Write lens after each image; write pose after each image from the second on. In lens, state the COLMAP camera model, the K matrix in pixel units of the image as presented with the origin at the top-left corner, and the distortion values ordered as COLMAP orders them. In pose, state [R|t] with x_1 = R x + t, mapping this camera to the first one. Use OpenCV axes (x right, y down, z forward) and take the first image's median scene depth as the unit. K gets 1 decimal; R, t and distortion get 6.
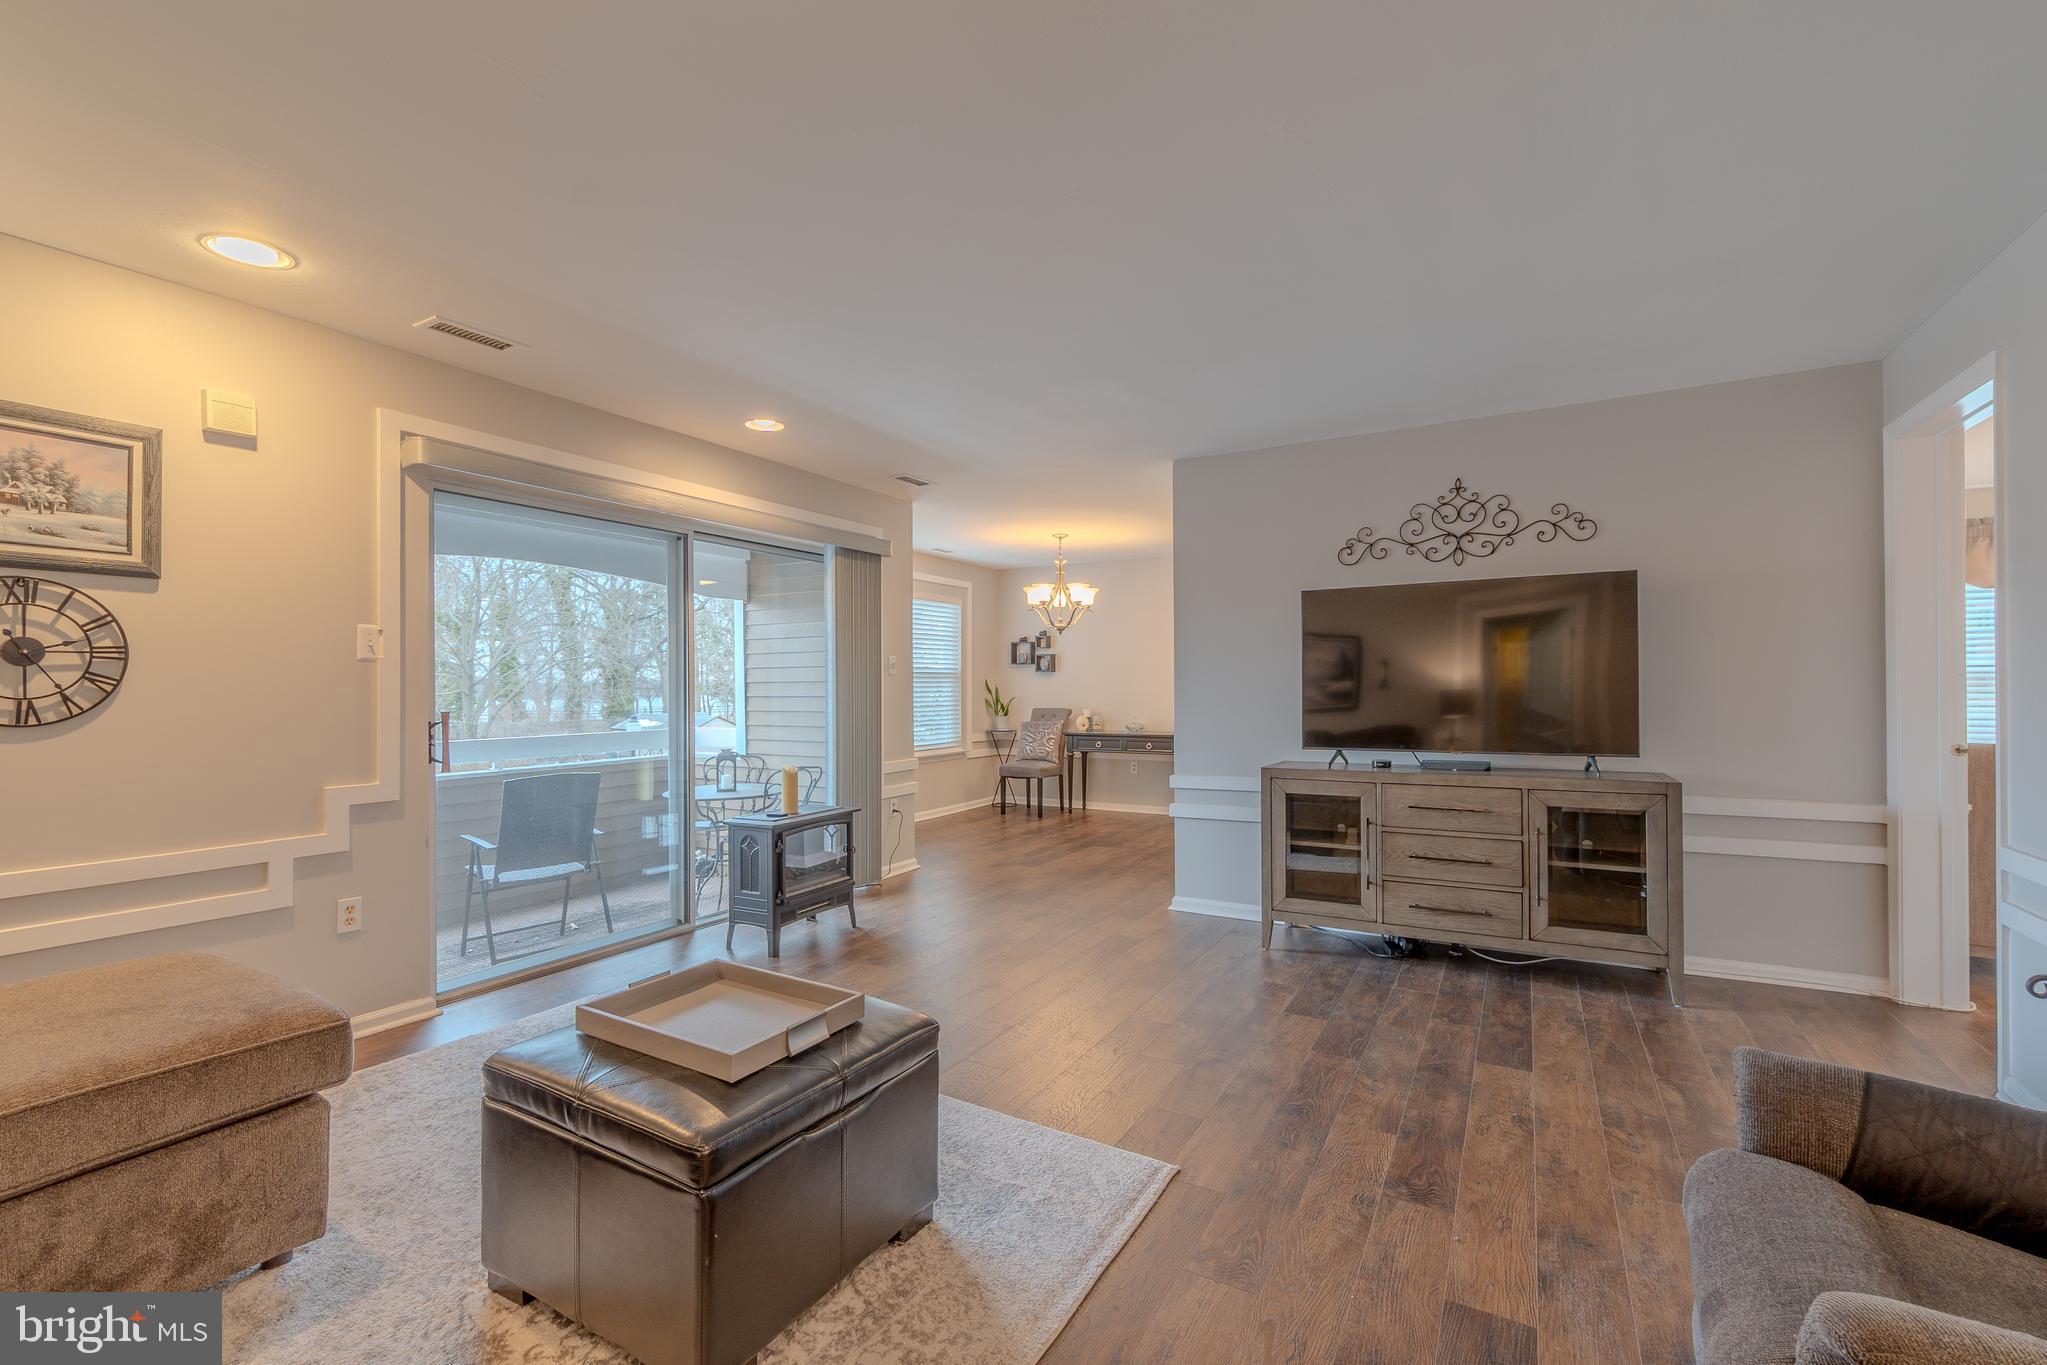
lens RADIAL K [[868.5, 0, 1027.0], [0, 868.5, 689.3], [0, 0, 1]] dist [0.000842, -0.000720]
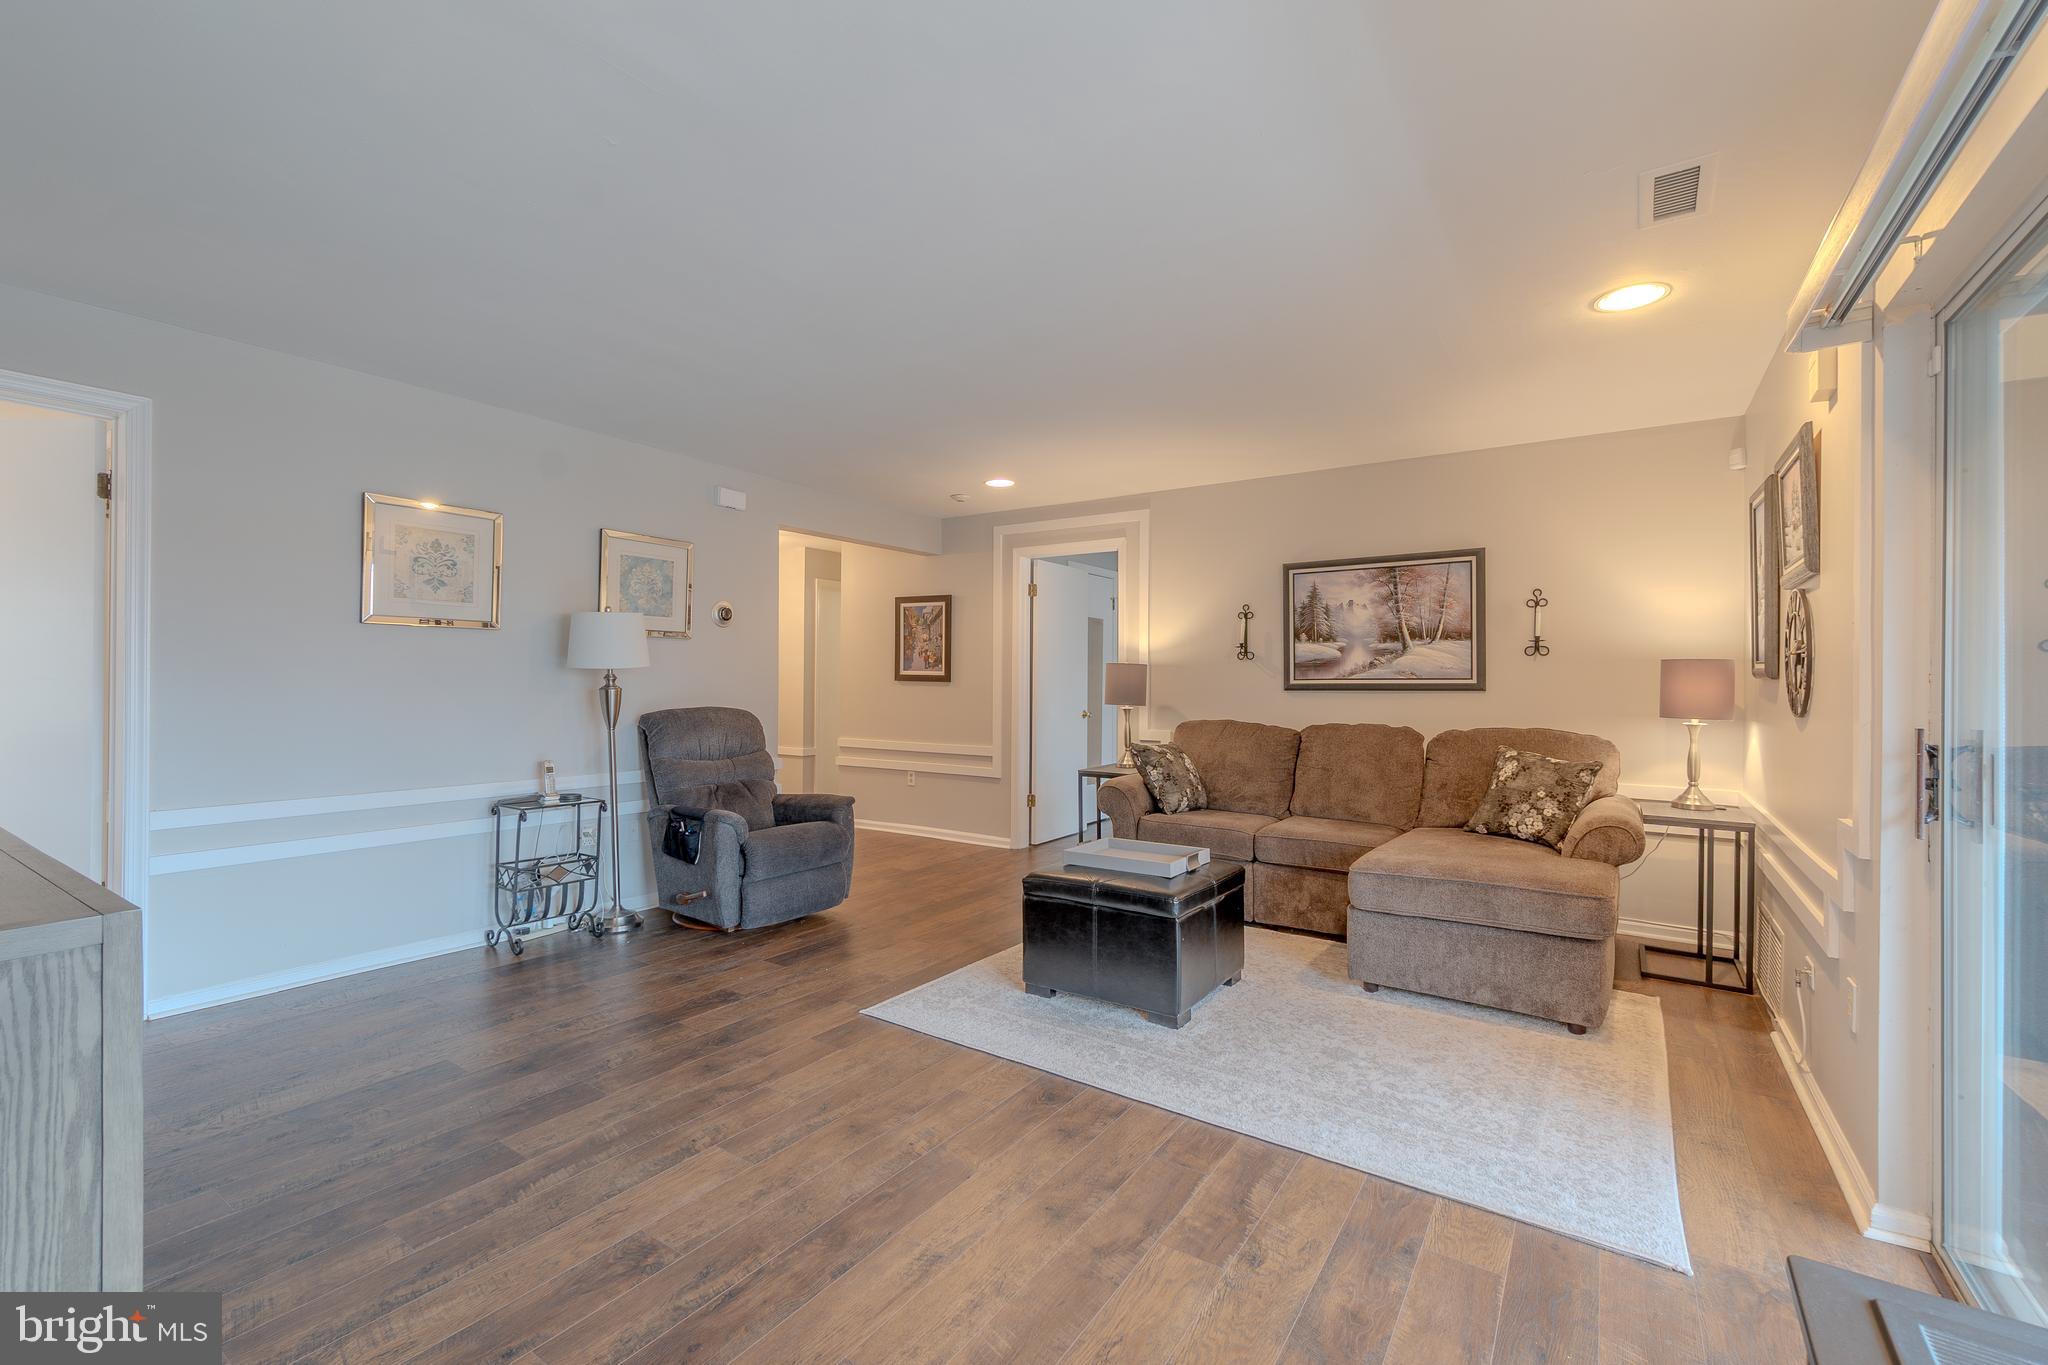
lens RADIAL K [[872.7, 0, 1024.0], [0, 872.7, 682.5], [0, 0, 1]] dist [0.000178, -0.000464]
pose [[-0.997184, 0.000894, 0.074984, -0.112691], [0.000959, 0.999999, 0.000828, -0.000216], [-0.074983, 0.000897, -0.997184, 1.316023]]
